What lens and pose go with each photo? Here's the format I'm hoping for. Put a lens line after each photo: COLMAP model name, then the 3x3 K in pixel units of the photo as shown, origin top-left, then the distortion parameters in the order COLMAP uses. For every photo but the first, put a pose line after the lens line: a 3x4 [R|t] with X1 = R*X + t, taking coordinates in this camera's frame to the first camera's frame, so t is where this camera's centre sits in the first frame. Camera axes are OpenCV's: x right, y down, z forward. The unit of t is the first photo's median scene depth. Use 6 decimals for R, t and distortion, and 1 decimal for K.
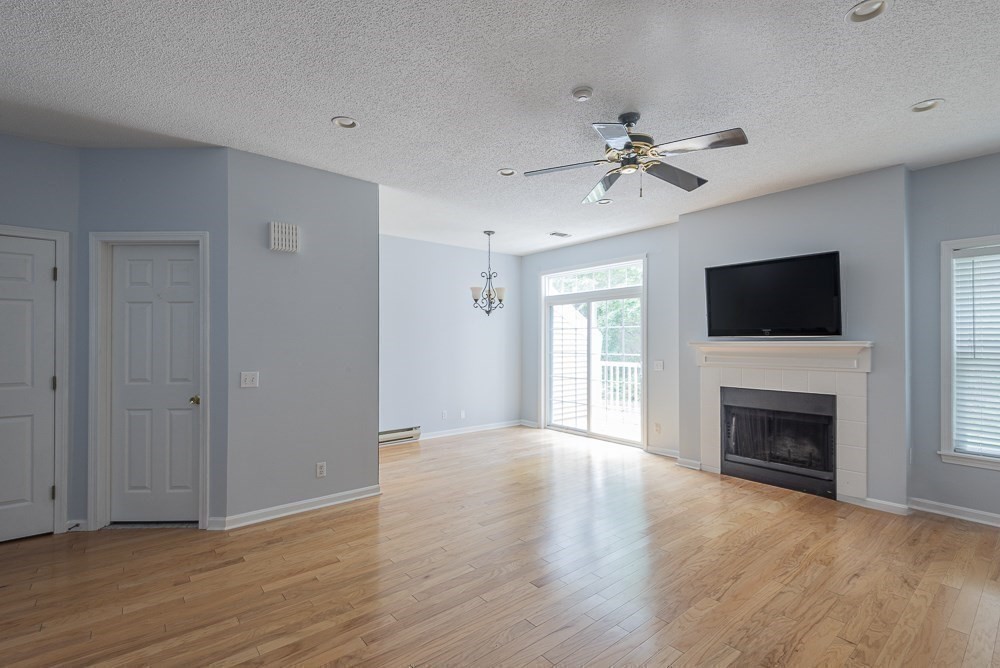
lens RADIAL K [[452.5, 0, 492.5], [0, 452.5, 340.9], [0, 0, 1]] dist [0.034295, -0.024177]
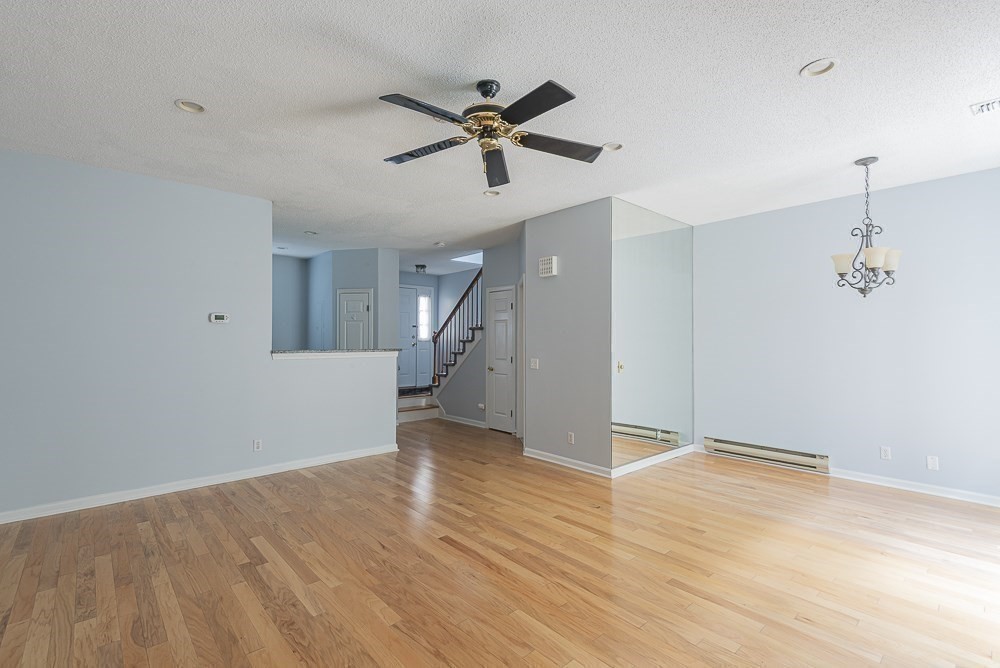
lens RADIAL K [[440.1, 0, 500.0], [0, 440.1, 334.0], [0, 0, 1]] dist [0.033974, -0.020598]
pose [[0.065300, -0.013183, -0.997779, 0.707087], [-0.000169, 0.999913, -0.013222, 0.003387], [0.997866, 0.001032, 0.065292, 0.587494]]
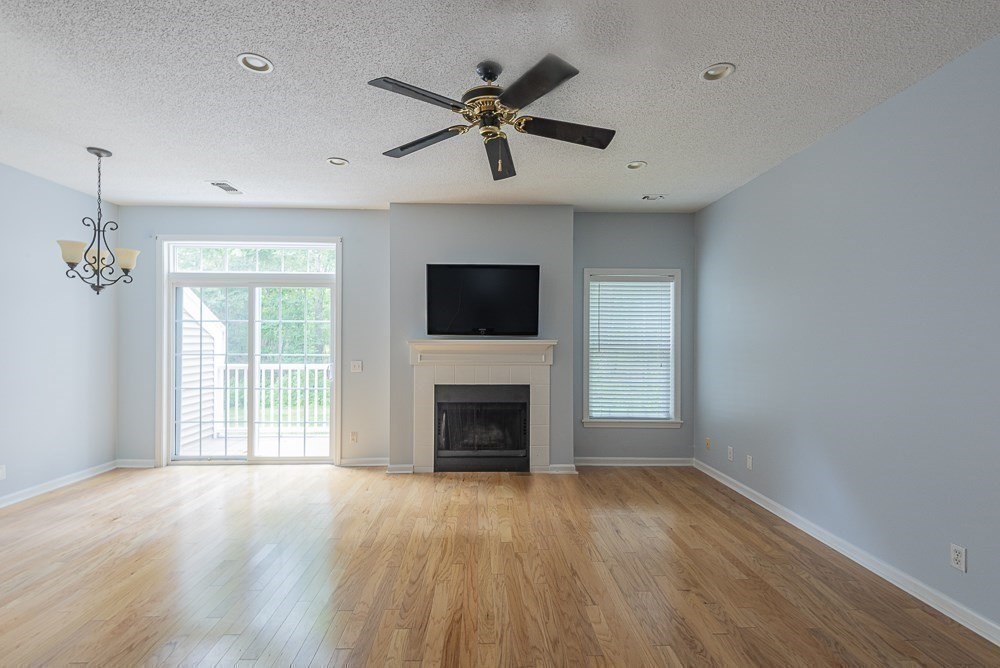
lens RADIAL K [[452.5, 0, 492.5], [0, 452.5, 340.9], [0, 0, 1]] dist [0.034295, -0.024177]
pose [[0.605087, 0.000499, 0.796159, -0.214854], [-0.005554, 0.999978, 0.003594, -0.000383], [-0.796140, -0.006596, 0.605077, 0.298853]]
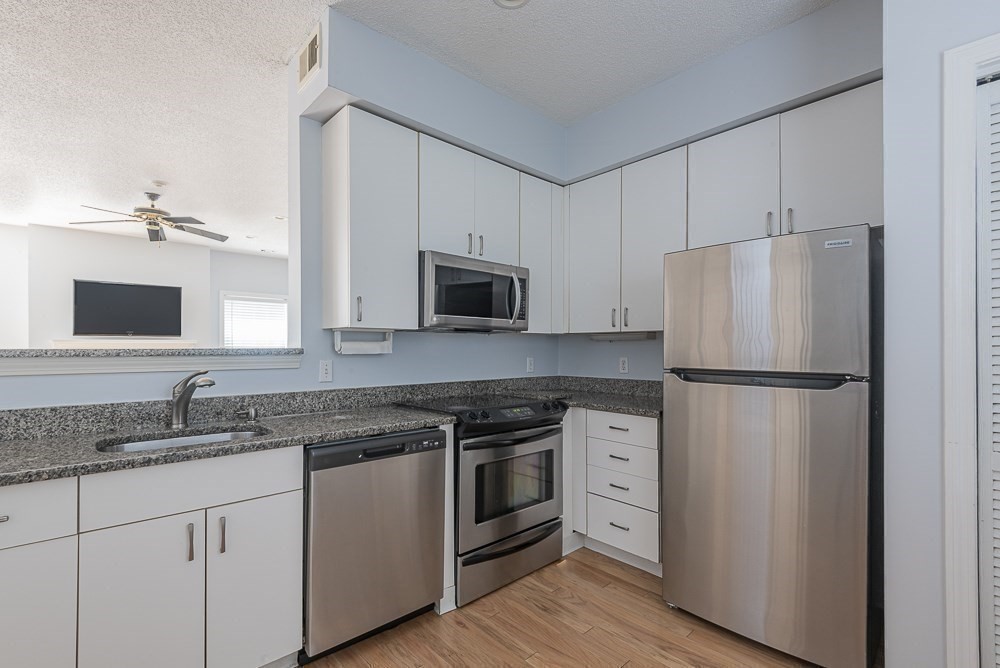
lens RADIAL K [[452.5, 0, 492.5], [0, 452.5, 340.9], [0, 0, 1]] dist [0.034295, -0.024177]
pose [[-0.055003, 0.012338, 0.998410, -0.812866], [-0.002252, 0.999920, -0.012481, 0.018186], [-0.998484, -0.002935, -0.054971, -0.057247]]
